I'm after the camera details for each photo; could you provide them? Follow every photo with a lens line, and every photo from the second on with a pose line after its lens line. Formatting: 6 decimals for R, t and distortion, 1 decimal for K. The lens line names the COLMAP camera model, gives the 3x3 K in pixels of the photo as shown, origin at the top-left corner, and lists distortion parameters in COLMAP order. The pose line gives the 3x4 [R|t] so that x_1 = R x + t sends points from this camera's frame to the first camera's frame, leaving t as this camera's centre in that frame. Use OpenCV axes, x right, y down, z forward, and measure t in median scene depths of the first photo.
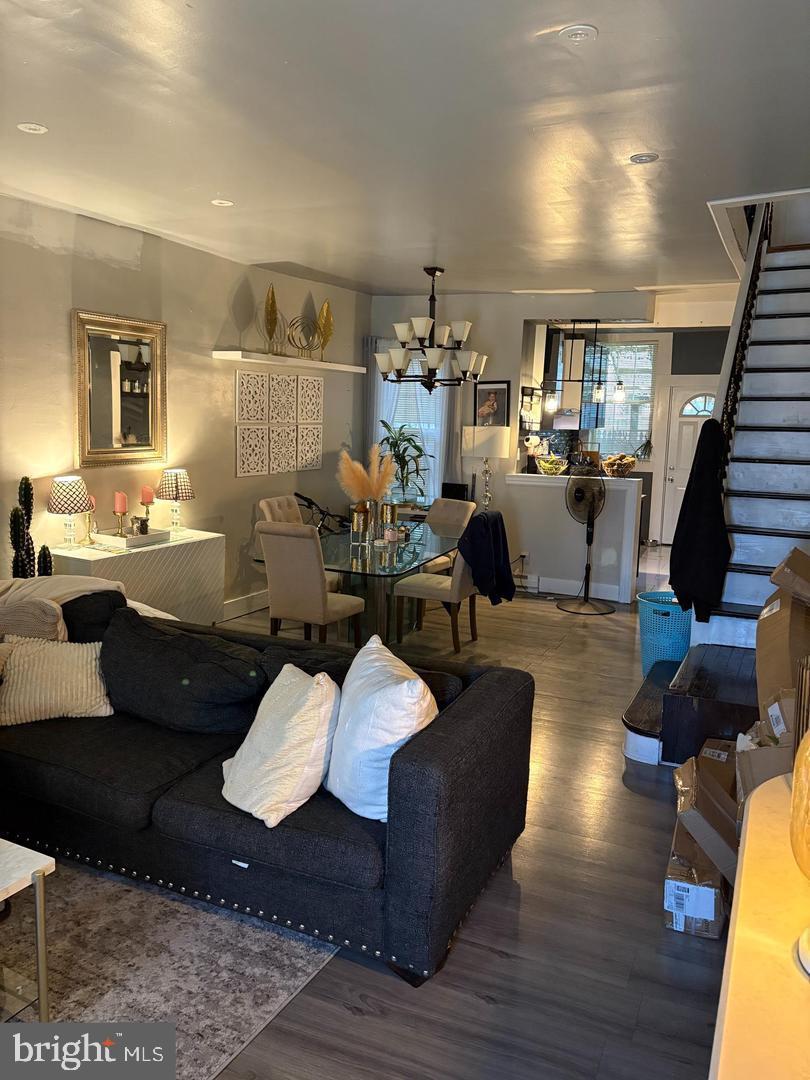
lens RADIAL K [[808.8, 0, 405.0], [0, 808.8, 540.0], [0, 0, 1]] dist [-0.000953, -0.000282]
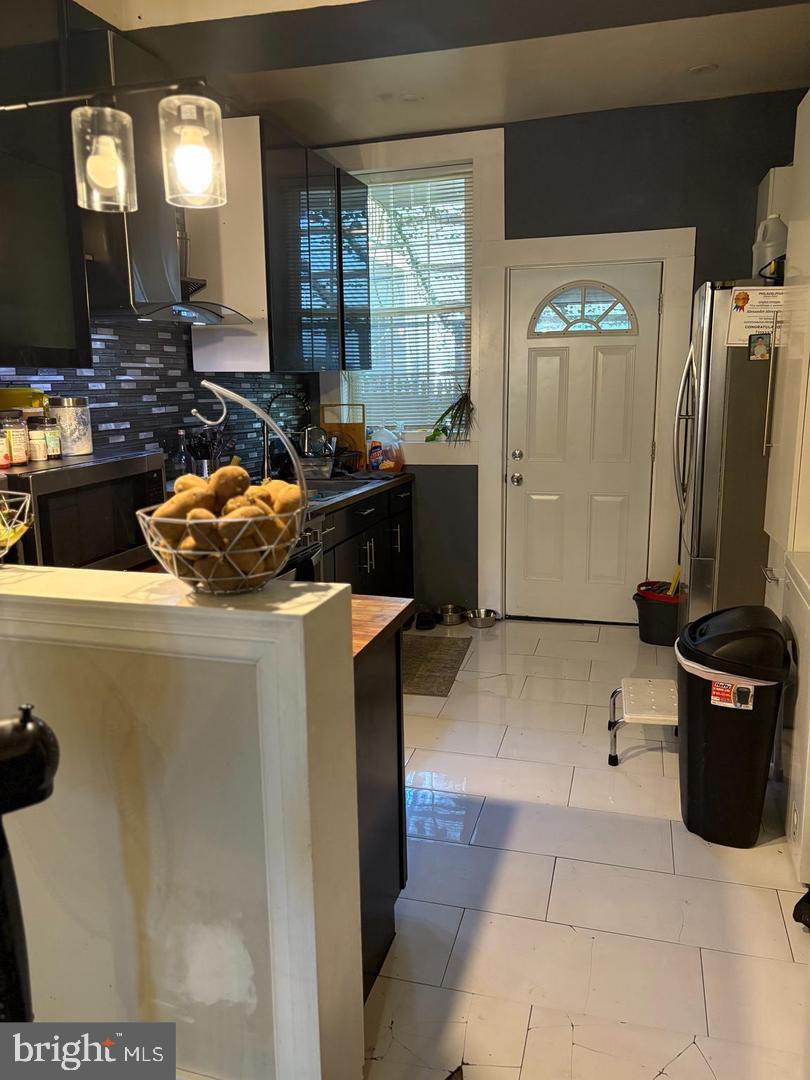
lens RADIAL K [[808.8, 0, 405.0], [0, 808.8, 540.0], [0, 0, 1]] dist [-0.000953, -0.000282]
pose [[0.985987, -0.066359, 0.153059, 0.197720], [0.058984, 0.996891, 0.052234, -0.069165], [-0.156049, -0.042474, 0.986836, 0.569993]]
